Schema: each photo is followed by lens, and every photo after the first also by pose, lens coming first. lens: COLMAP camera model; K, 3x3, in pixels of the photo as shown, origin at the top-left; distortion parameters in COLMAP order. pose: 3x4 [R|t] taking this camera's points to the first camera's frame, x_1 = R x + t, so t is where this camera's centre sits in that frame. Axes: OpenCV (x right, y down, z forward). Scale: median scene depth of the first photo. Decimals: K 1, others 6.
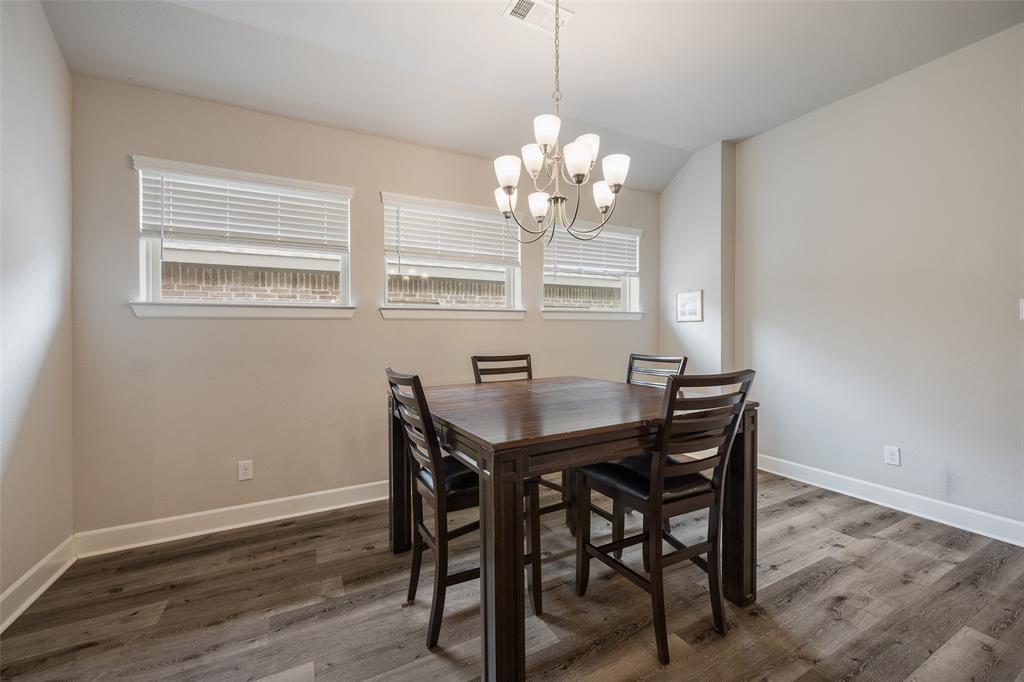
lens RADIAL K [[397.4, 0, 512.2], [0, 397.4, 335.8], [0, 0, 1]] dist [-0.002847, -0.000361]
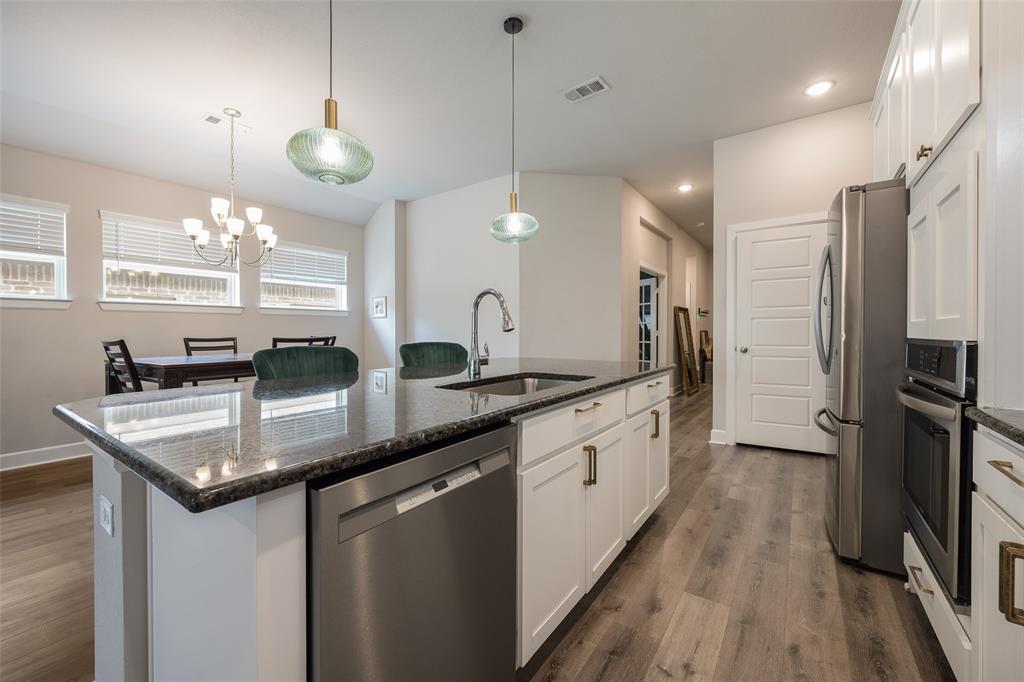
lens RADIAL K [[410.5, 0, 512.4], [0, 410.5, 336.4], [0, 0, 1]] dist [-0.009872, -0.000055]
pose [[0.893151, -0.004377, 0.449736, 0.223088], [0.005467, 0.999984, -0.001125, 0.041853], [-0.449724, 0.003463, 0.893161, -0.634031]]
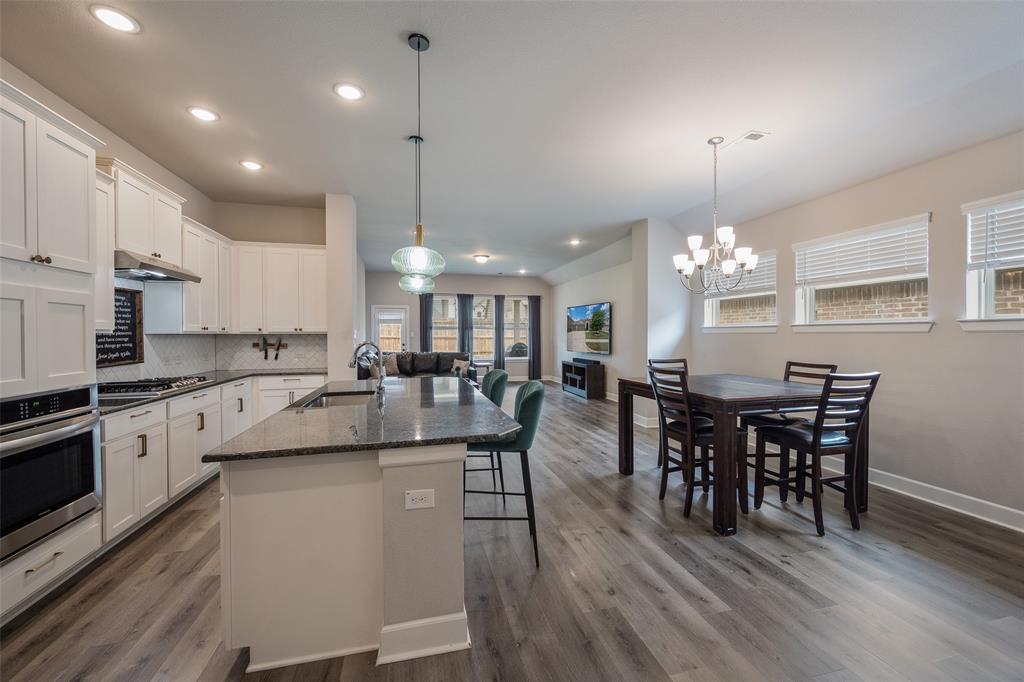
lens RADIAL K [[410.5, 0, 512.4], [0, 410.5, 336.4], [0, 0, 1]] dist [-0.009872, -0.000055]
pose [[-0.236049, 0.012532, -0.971660, 1.151951], [-0.003099, 0.999902, 0.013649, -0.039560], [0.971736, 0.006233, -0.235987, 0.306183]]
